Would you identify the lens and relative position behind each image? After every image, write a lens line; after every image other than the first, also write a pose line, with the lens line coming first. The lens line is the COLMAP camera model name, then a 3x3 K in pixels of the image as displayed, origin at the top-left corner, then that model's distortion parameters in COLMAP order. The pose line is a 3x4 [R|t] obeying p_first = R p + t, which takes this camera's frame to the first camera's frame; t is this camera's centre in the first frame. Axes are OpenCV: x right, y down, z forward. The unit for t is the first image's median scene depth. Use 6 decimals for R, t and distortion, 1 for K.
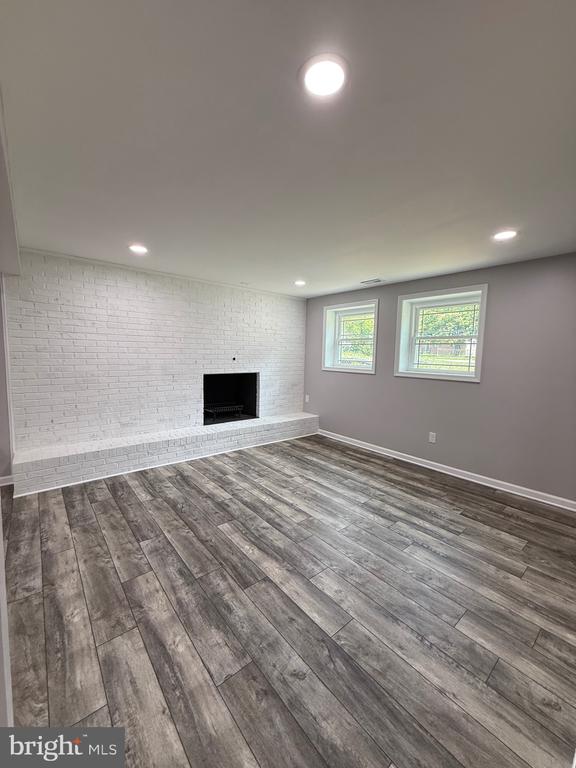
lens RADIAL K [[305.4, 0, 286.8], [0, 305.4, 381.6], [0, 0, 1]] dist [-0.000758, 0.000358]
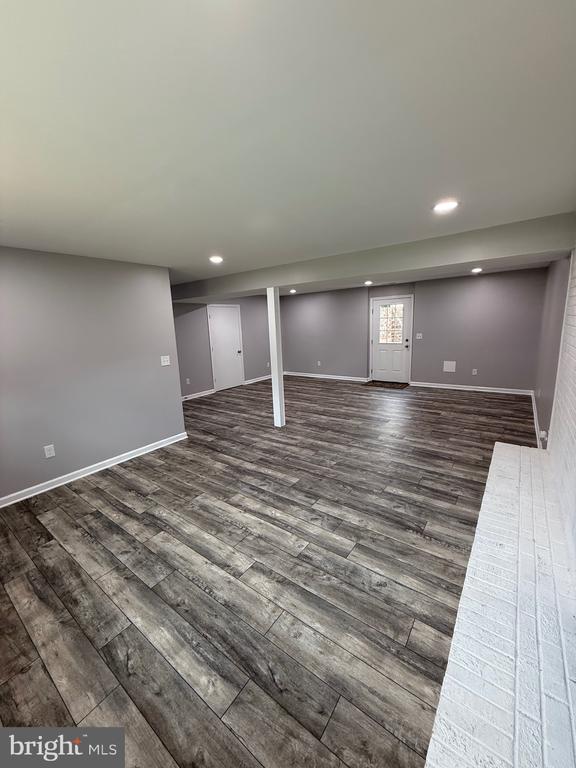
lens RADIAL K [[305.4, 0, 286.8], [0, 305.4, 381.6], [0, 0, 1]] dist [-0.000758, 0.000358]
pose [[-0.971815, 0.059662, -0.228072, 0.073748], [-0.004983, 0.962031, 0.272894, -0.212628], [0.235693, 0.266339, -0.934619, 1.602431]]
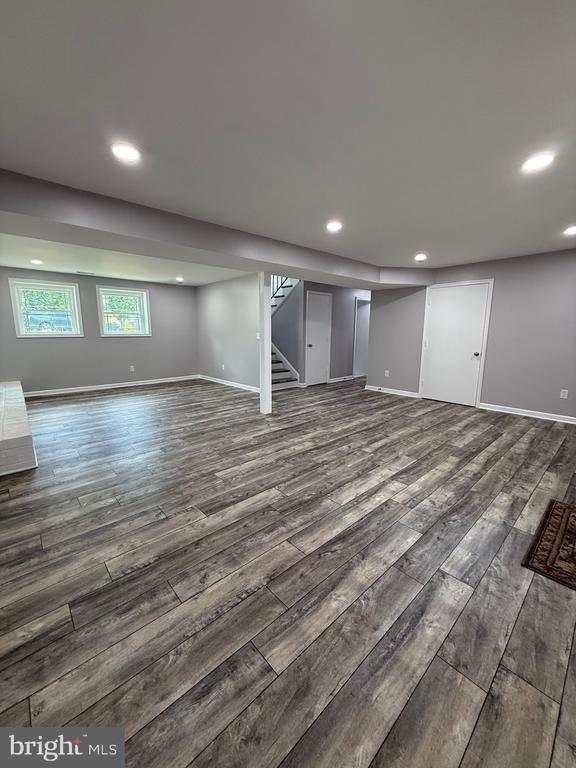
lens RADIAL K [[305.4, 0, 286.8], [0, 305.4, 381.6], [0, 0, 1]] dist [-0.000758, 0.000358]
pose [[-0.044385, -0.189459, 0.980885, -1.677202], [0.087558, 0.977336, 0.192736, -0.017690], [-0.995170, 0.094439, -0.026791, 0.153008]]
